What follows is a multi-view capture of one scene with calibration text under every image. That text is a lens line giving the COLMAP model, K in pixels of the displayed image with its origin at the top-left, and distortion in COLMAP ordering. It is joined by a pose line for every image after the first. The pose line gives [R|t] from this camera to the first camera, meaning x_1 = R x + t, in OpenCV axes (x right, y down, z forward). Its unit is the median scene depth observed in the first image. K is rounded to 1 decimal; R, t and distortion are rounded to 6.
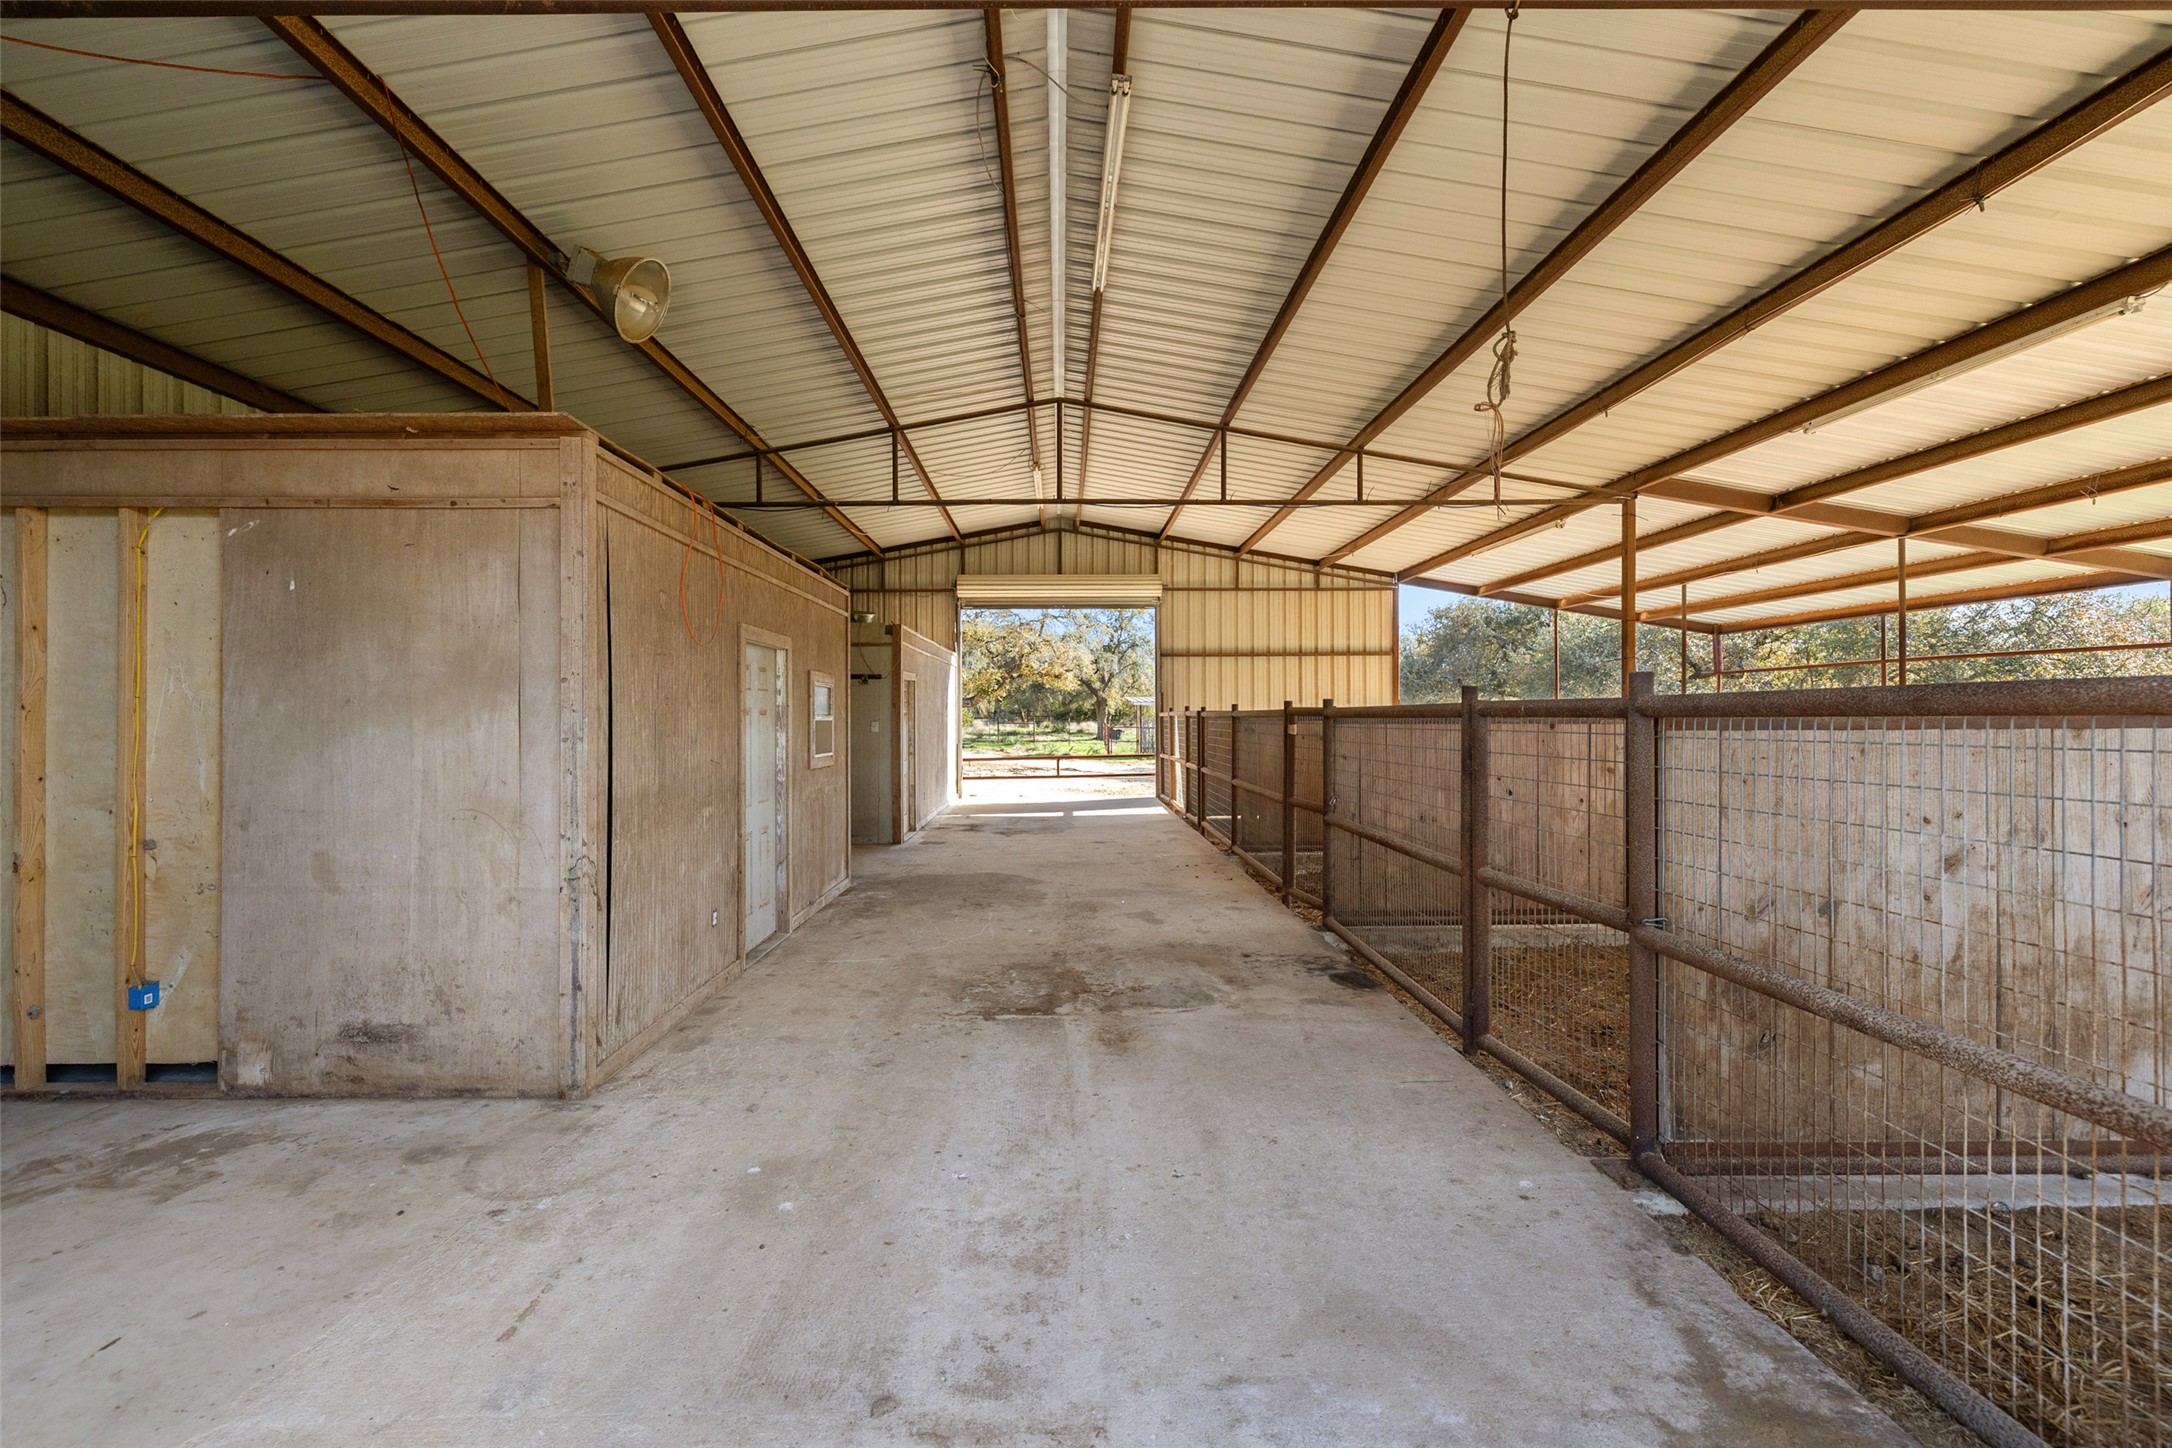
lens RADIAL K [[918.1, 0, 1086.2], [0, 918.1, 717.7], [0, 0, 1]] dist [0.002508, 0.000329]
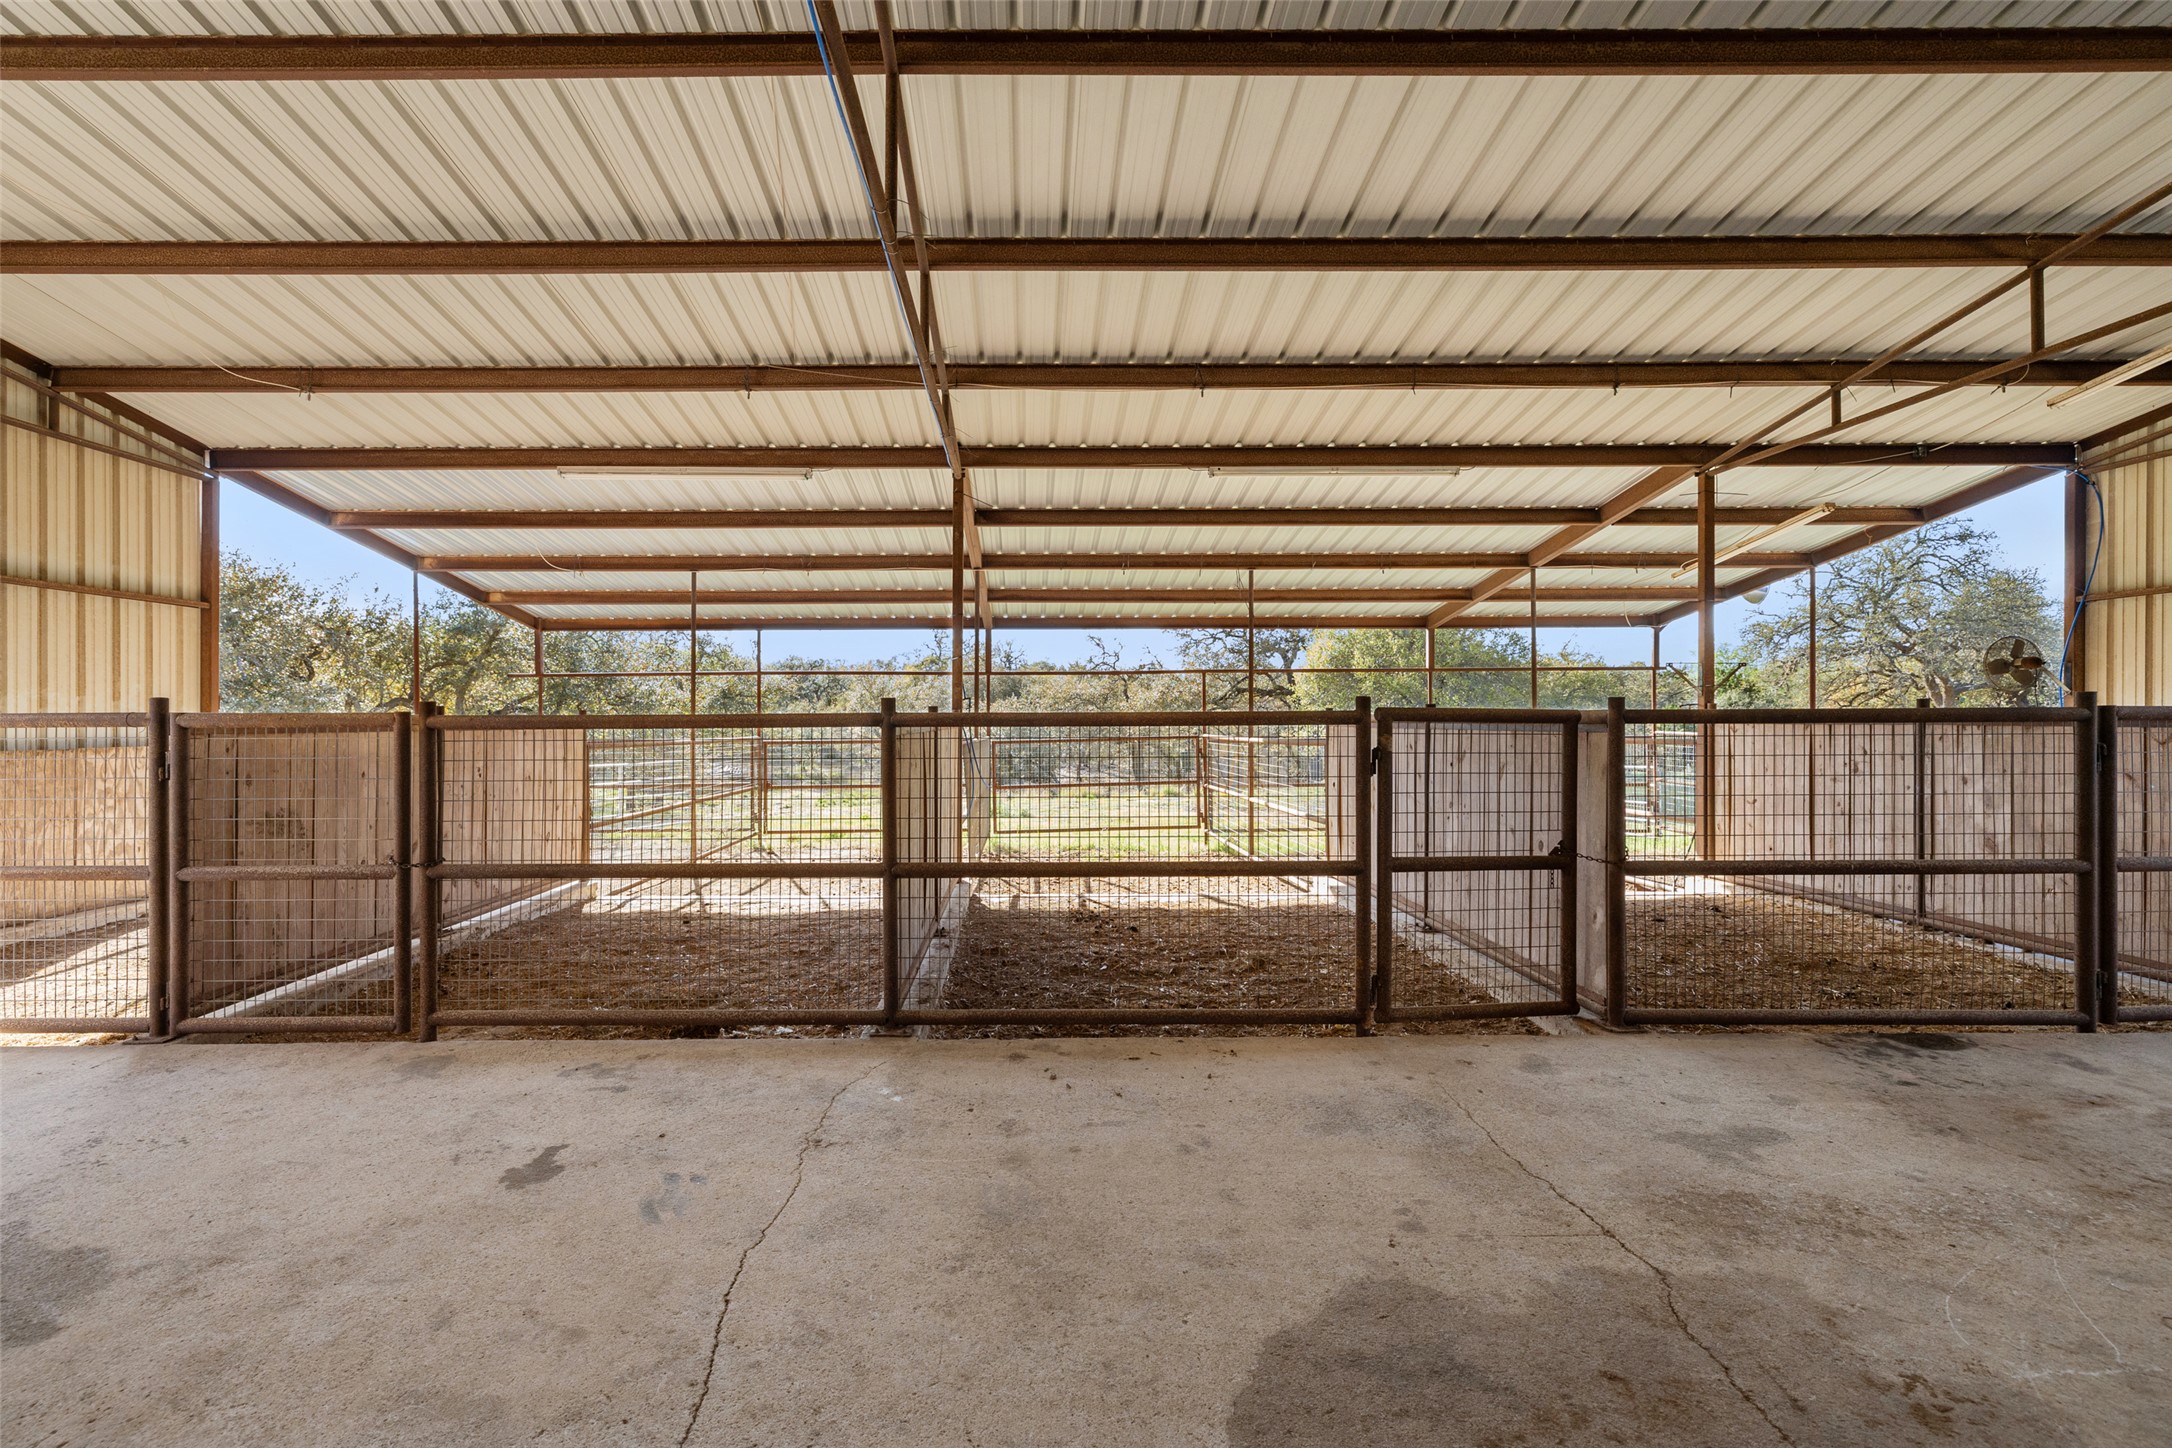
lens RADIAL K [[918.1, 0, 1085.7], [0, 918.1, 721.5], [0, 0, 1]] dist [0.002508, 0.000329]
pose [[0.026879, -0.001398, 0.999638, -0.161856], [0.007833, 0.999969, 0.001188, -0.002337], [-0.999608, 0.007798, 0.026889, 0.503831]]
